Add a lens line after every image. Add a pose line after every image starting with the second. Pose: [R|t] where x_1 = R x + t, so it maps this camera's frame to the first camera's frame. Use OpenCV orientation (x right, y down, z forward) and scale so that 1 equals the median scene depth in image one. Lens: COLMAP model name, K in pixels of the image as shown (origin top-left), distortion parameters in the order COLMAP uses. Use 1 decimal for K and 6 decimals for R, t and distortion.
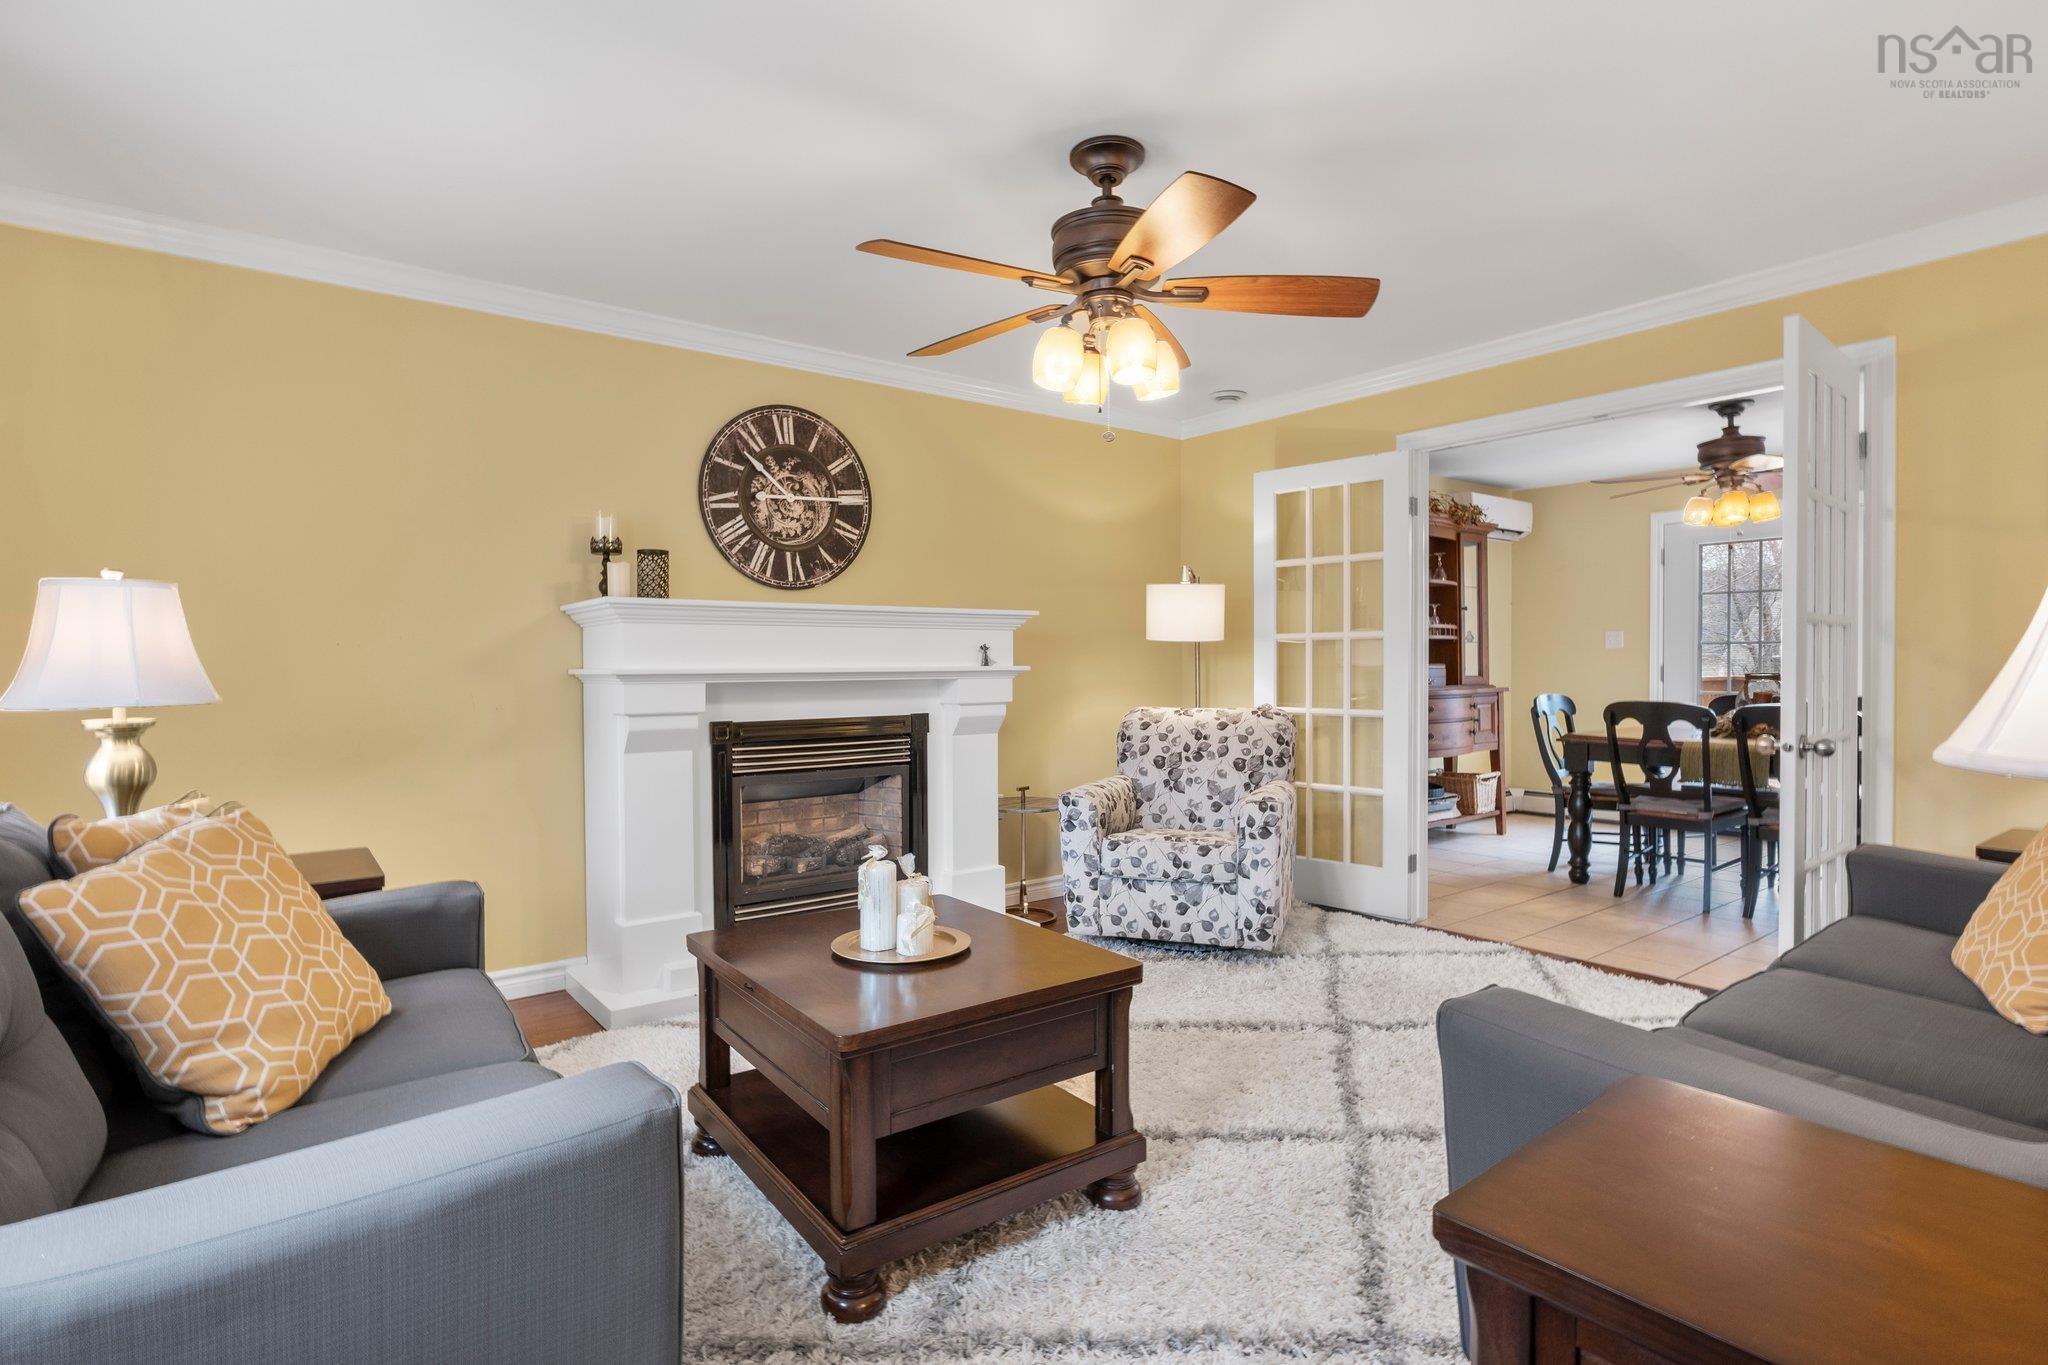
lens RADIAL K [[1022.9, 0, 1025.1], [0, 1022.9, 683.5], [0, 0, 1]] dist [0.000552, 0.000244]
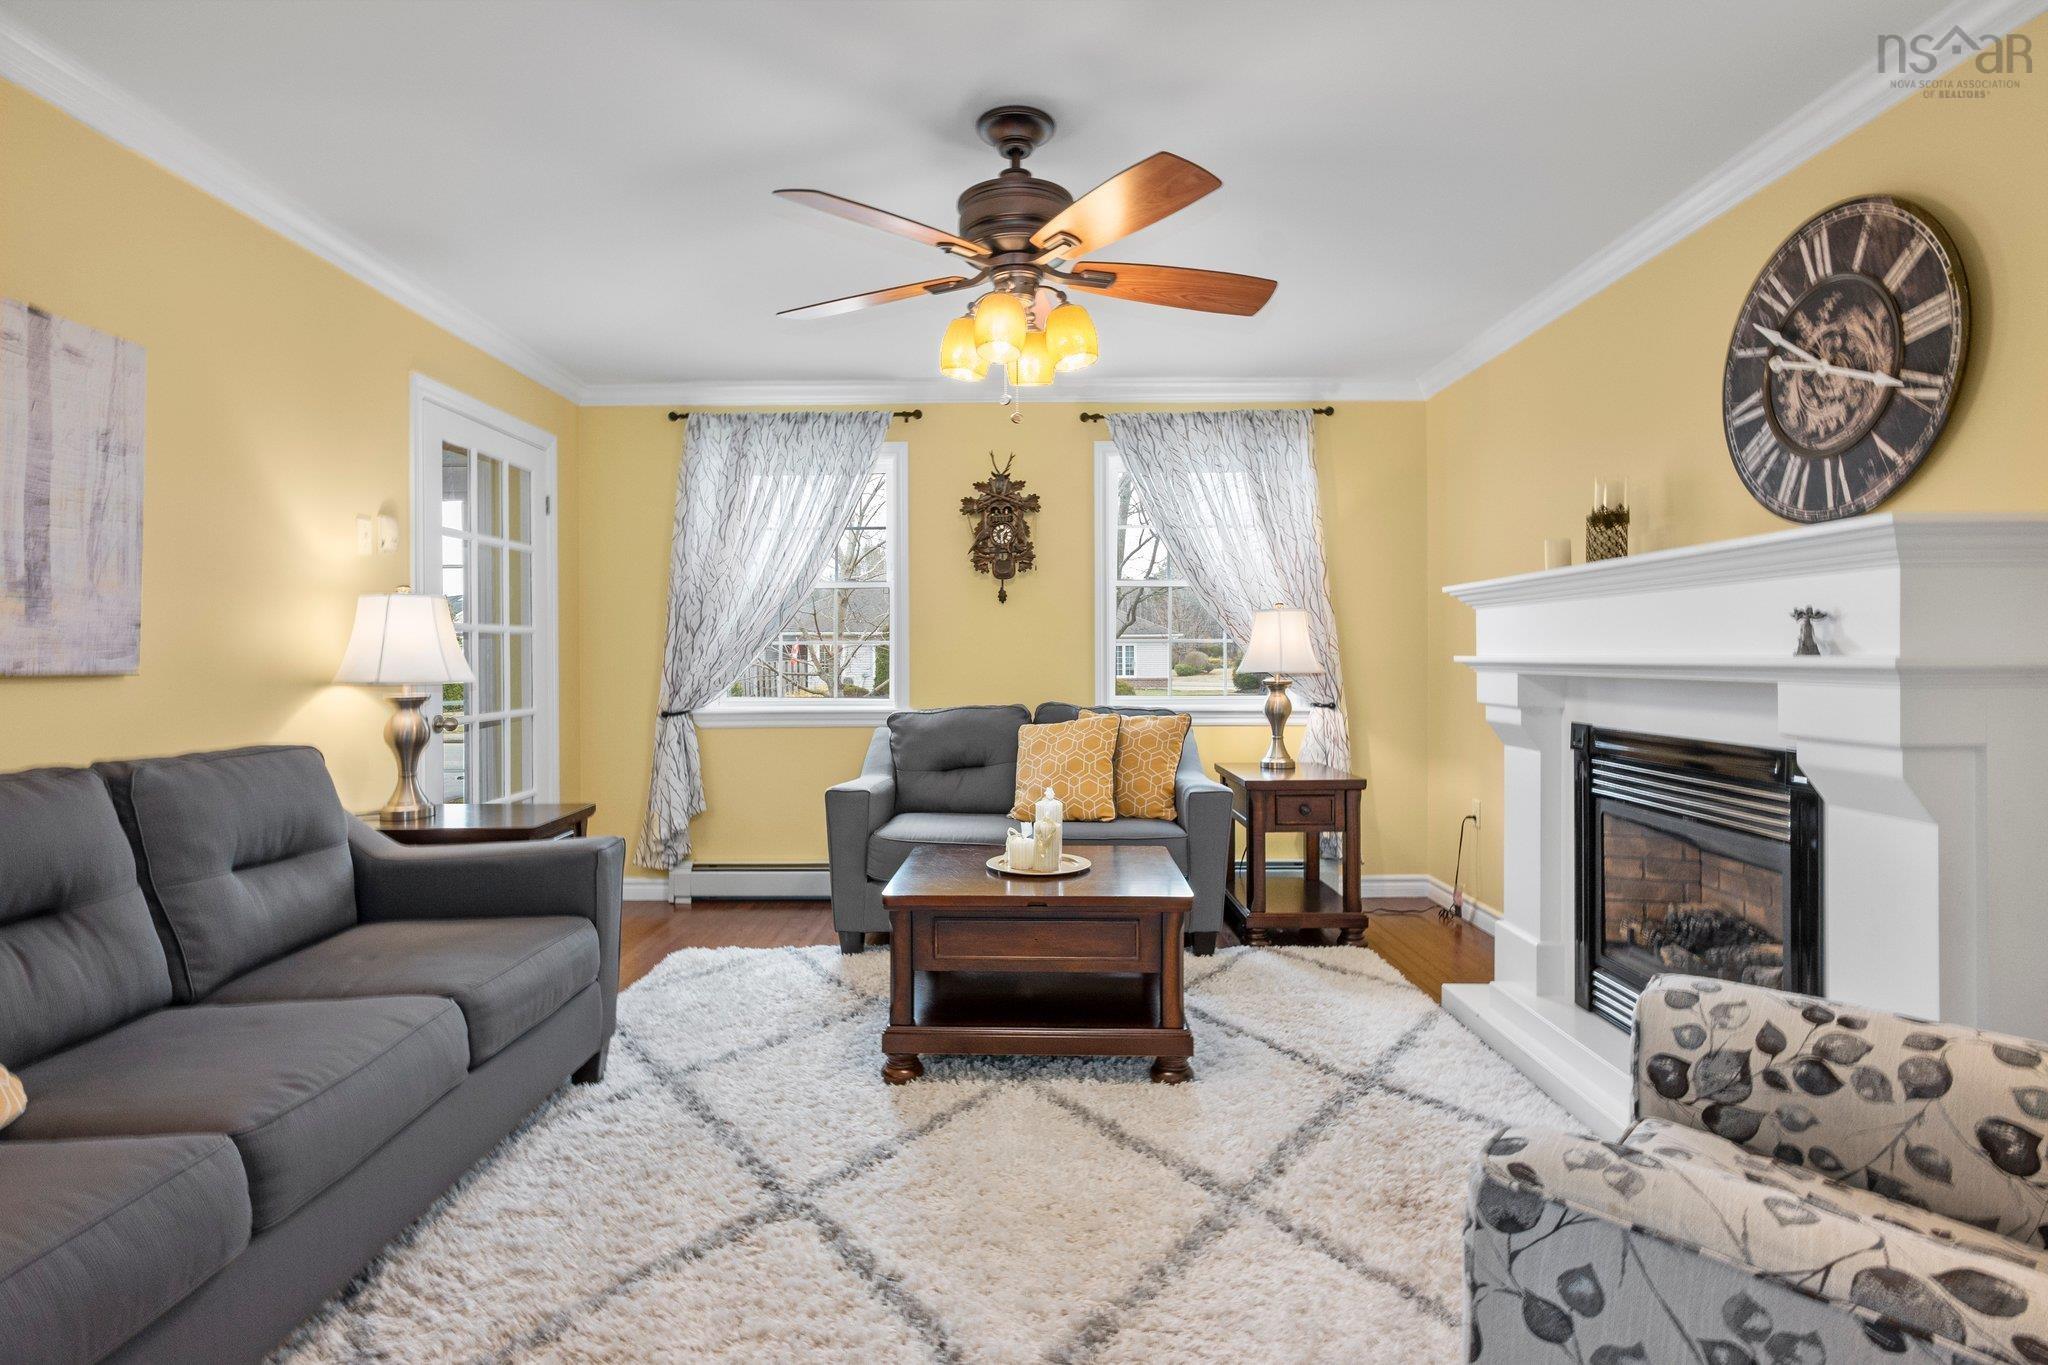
lens RADIAL K [[1022.9, 0, 1025.0], [0, 1022.9, 664.8], [0, 0, 1]] dist [0.000552, 0.000244]
pose [[-0.597268, 0.014120, -0.801917, 0.523954], [-0.005666, 0.999746, 0.021823, -0.020833], [0.802022, 0.017578, -0.597036, 0.992594]]
